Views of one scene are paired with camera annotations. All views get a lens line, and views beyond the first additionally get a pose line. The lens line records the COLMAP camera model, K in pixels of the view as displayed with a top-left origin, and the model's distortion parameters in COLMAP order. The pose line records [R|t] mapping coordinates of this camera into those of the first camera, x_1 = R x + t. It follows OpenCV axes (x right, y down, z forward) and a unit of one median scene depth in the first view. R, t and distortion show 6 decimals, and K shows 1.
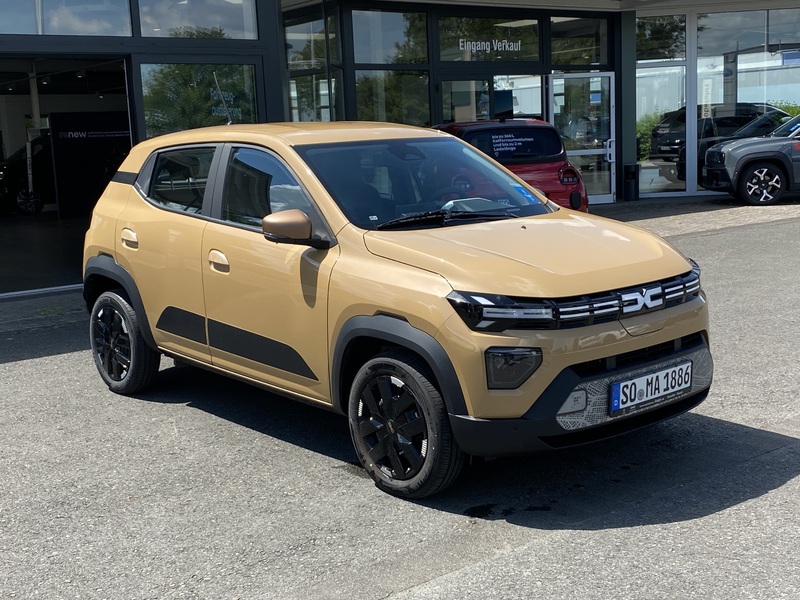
lens RADIAL K [[1052.4, 0, 400.0], [0, 1052.4, 300.0], [0, 0, 1]] dist [0.211324, -0.714187]
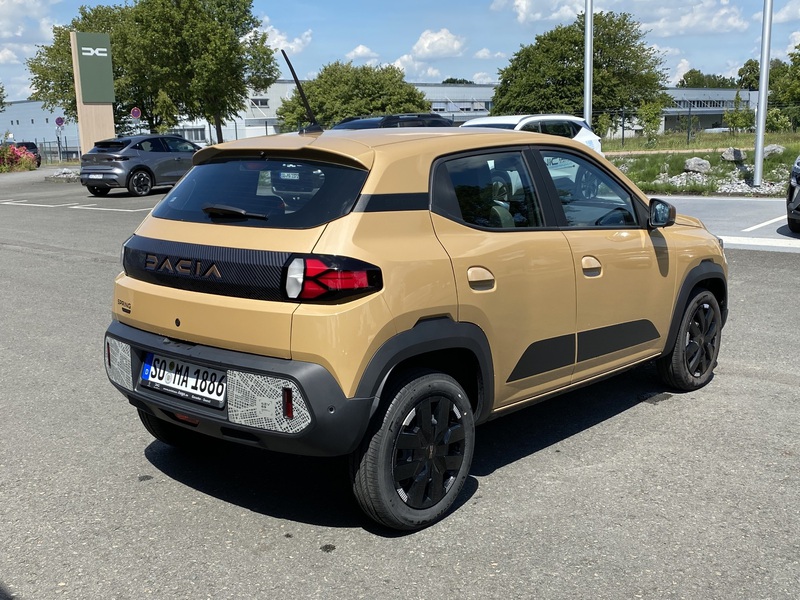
lens RADIAL K [[877.4, 0, 400.0], [0, 877.4, 300.0], [0, 0, 1]] dist [0.147023, -0.420316]
pose [[-0.125755, -0.142632, 0.981754, -1.133153], [0.184260, 0.969033, 0.164386, -0.205860], [-0.974800, 0.201570, -0.095579, 1.507736]]
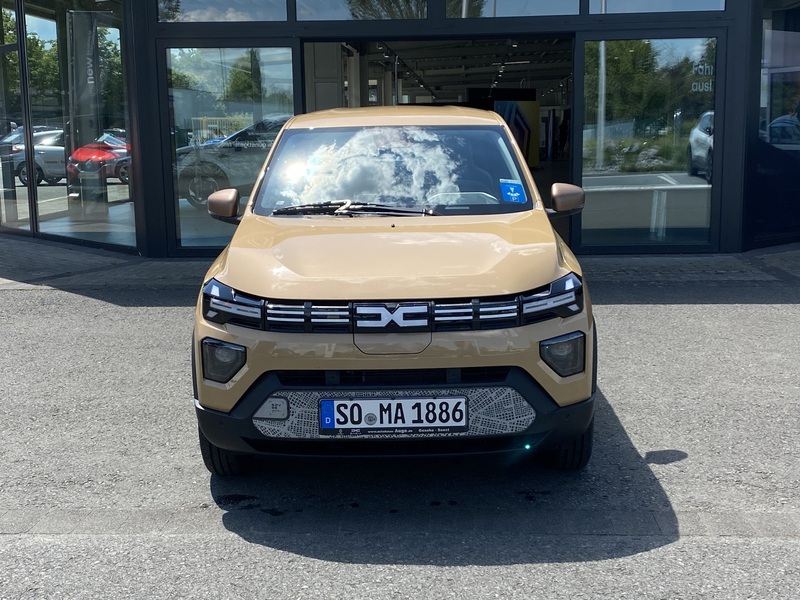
lens RADIAL K [[1052.4, 0, 400.0], [0, 1052.4, 300.0], [0, 0, 1]] dist [0.211324, -0.714187]
pose [[0.744734, 0.136876, -0.653174, 0.806225], [-0.118363, 0.990315, 0.072571, -0.078766], [0.656781, 0.023266, 0.753722, 0.329022]]
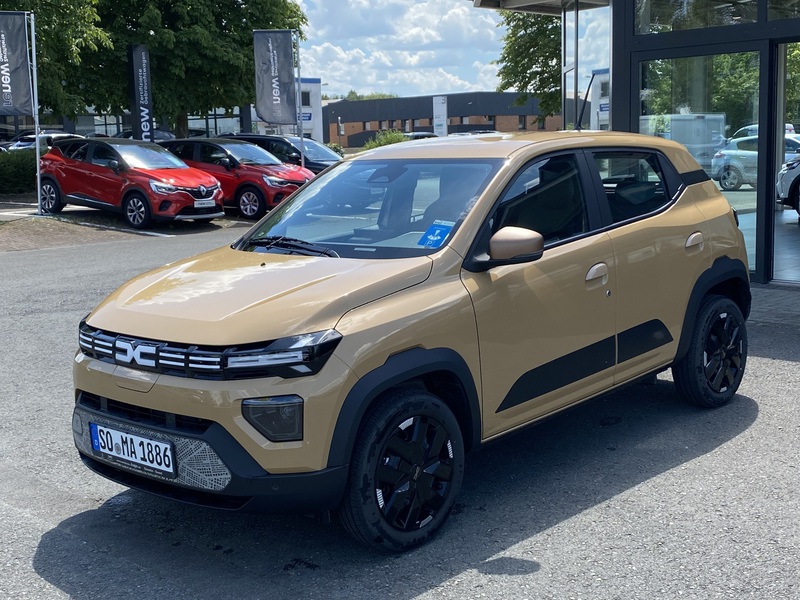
lens RADIAL K [[1052.4, 0, 400.0], [0, 1052.4, 300.0], [0, 0, 1]] dist [0.211324, -0.714187]
pose [[0.099905, 0.182404, -0.978135, 1.137839], [-0.127349, 0.977312, 0.169243, -0.229529], [0.986814, 0.107656, 0.120867, 1.100183]]
